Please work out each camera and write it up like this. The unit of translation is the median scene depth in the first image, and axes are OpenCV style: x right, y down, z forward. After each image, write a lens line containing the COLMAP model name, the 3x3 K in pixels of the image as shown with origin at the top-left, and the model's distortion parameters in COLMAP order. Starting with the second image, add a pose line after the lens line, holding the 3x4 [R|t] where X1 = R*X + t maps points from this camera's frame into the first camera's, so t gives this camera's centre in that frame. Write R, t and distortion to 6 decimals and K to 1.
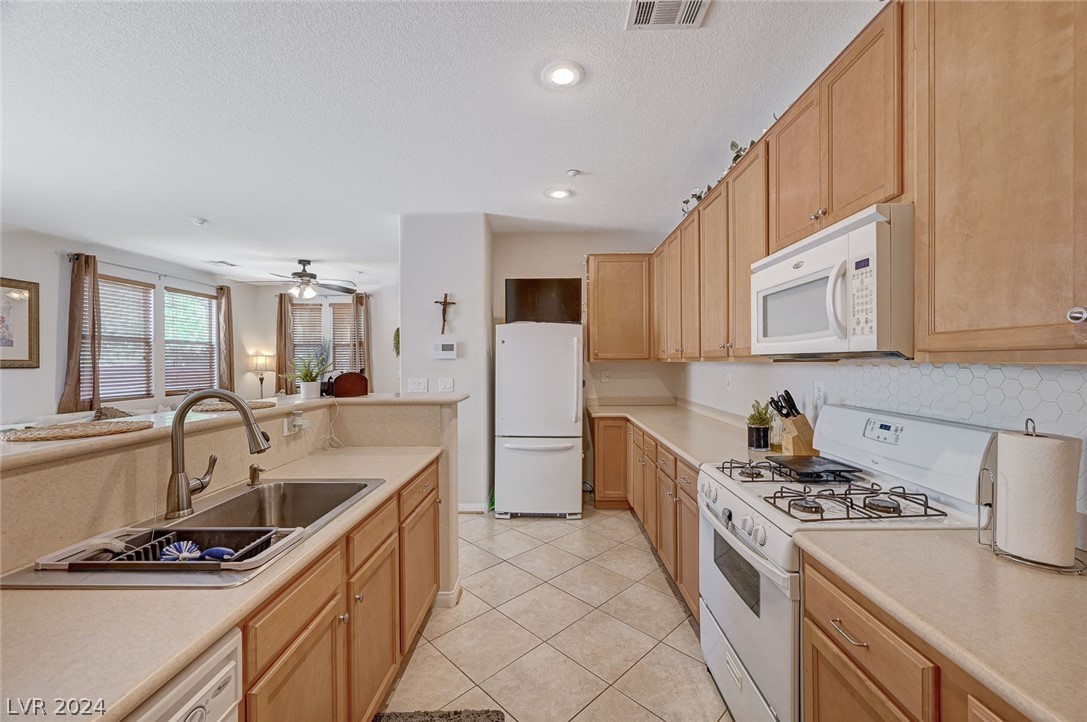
lens RADIAL K [[439.0, 0, 551.6], [0, 439.0, 360.4], [0, 0, 1]] dist [-0.005808, 0.001759]
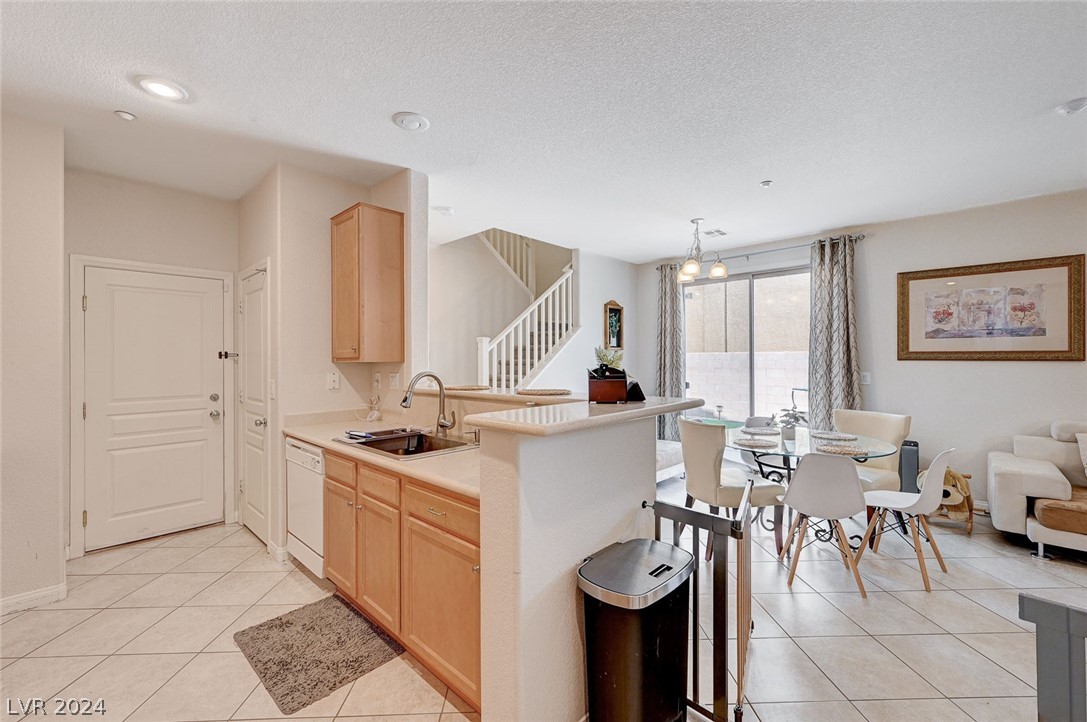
lens RADIAL K [[439.0, 0, 542.5], [0, 439.0, 359.0], [0, 0, 1]] dist [-0.005808, 0.001759]
pose [[-0.679302, 0.007344, -0.733822, 0.064768], [0.009326, 0.999956, 0.001374, 0.003247], [0.733800, -0.005910, -0.679340, 0.631977]]
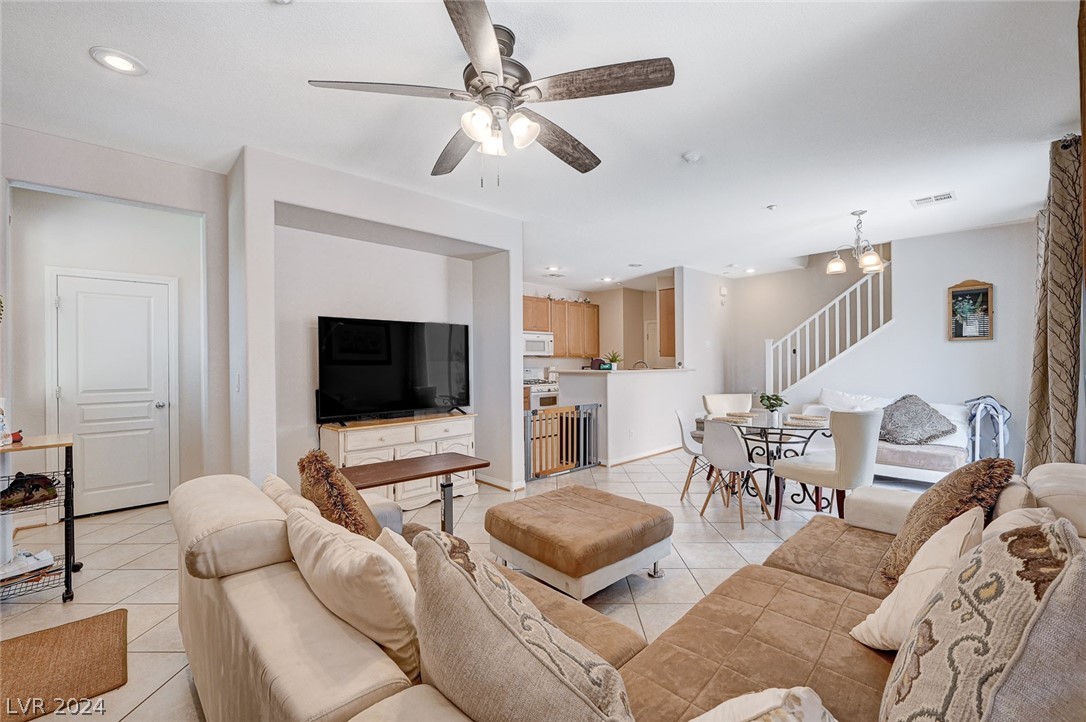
lens RADIAL K [[455.5, 0, 544.8], [0, 455.5, 361.8], [0, 0, 1]] dist [-0.005579, 0.001817]
pose [[-0.700994, 0.010529, 0.713089, -0.850604], [0.011235, 0.999930, -0.003720, 0.020541], [-0.713079, 0.005404, -0.701063, 1.249813]]
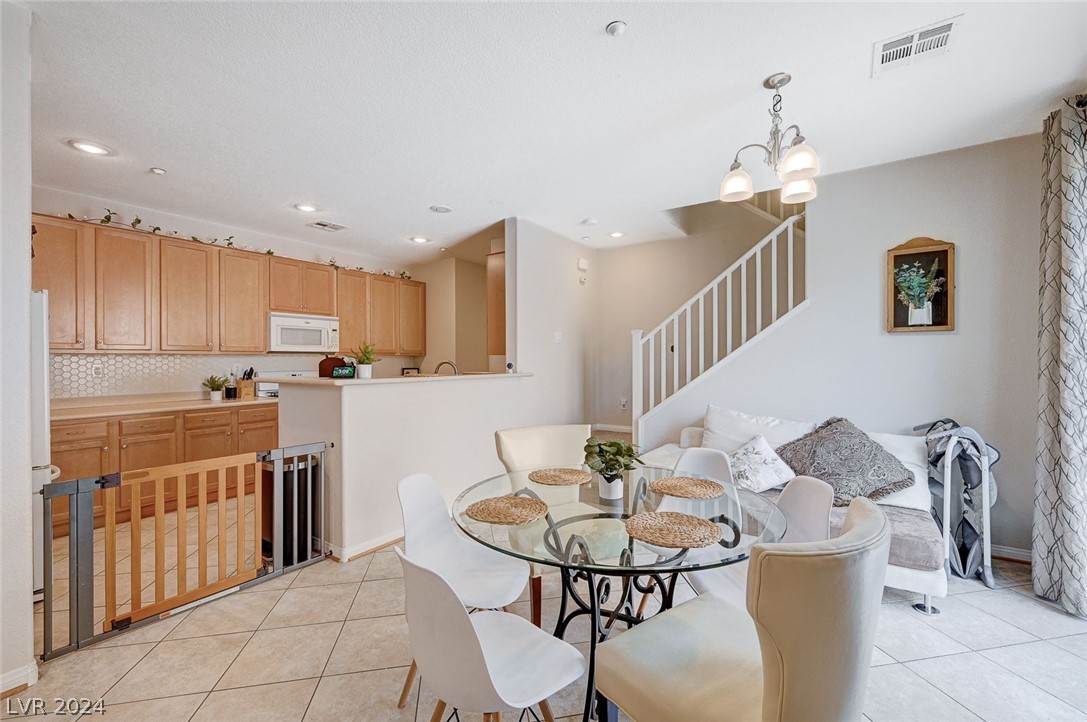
lens RADIAL K [[455.9, 0, 545.2], [0, 455.9, 361.2], [0, 0, 1]] dist [-0.005579, 0.001817]
pose [[-0.835437, 0.006812, 0.549544, -0.724913], [0.007467, 0.999972, -0.001043, 0.018690], [-0.549535, 0.003233, -0.835464, 0.775995]]
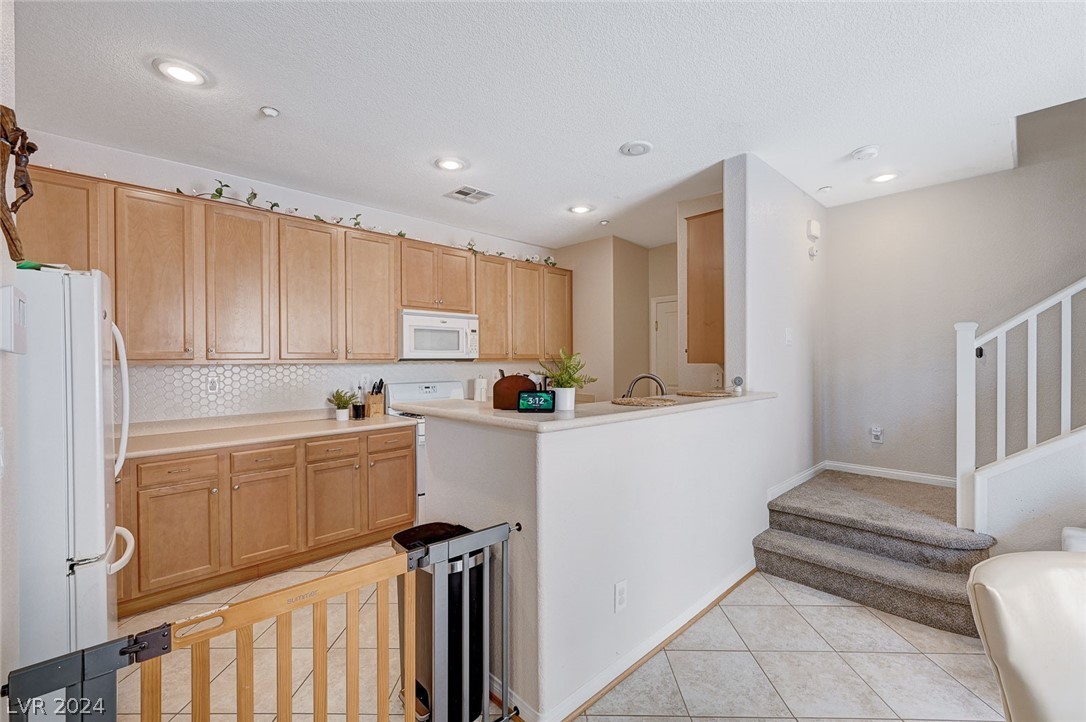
lens RADIAL K [[455.5, 0, 539.7], [0, 455.5, 365.4], [0, 0, 1]] dist [-0.005579, 0.001817]
pose [[-0.696528, -0.000326, 0.717529, -0.457744], [0.007759, 0.999938, 0.007986, 0.001951], [-0.717487, 0.011130, -0.696483, 0.673634]]
